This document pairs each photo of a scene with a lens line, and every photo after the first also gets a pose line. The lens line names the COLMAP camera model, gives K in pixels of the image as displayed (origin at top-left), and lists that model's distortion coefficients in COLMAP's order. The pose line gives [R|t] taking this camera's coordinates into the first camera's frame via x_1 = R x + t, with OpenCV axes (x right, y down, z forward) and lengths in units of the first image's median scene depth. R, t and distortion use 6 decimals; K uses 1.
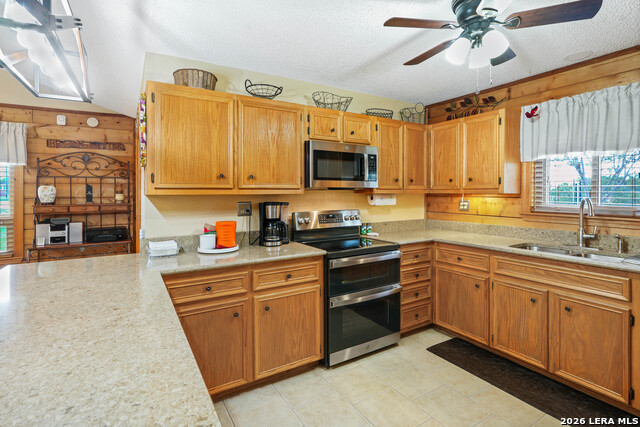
lens RADIAL K [[309.4, 0, 327.3], [0, 309.4, 192.8], [0, 0, 1]] dist [-0.006729, 0.000875]
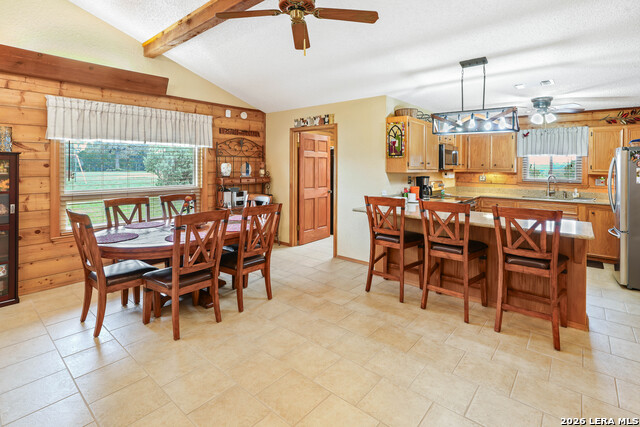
lens RADIAL K [[303.0, 0, 320.9], [0, 303.0, 167.1], [0, 0, 1]] dist [-0.005863, 0.001077]
pose [[0.951763, 0.013635, 0.306531, -1.243525], [-0.013817, 0.999903, -0.001578, -0.012546], [-0.306523, -0.002733, 0.951859, -0.515753]]
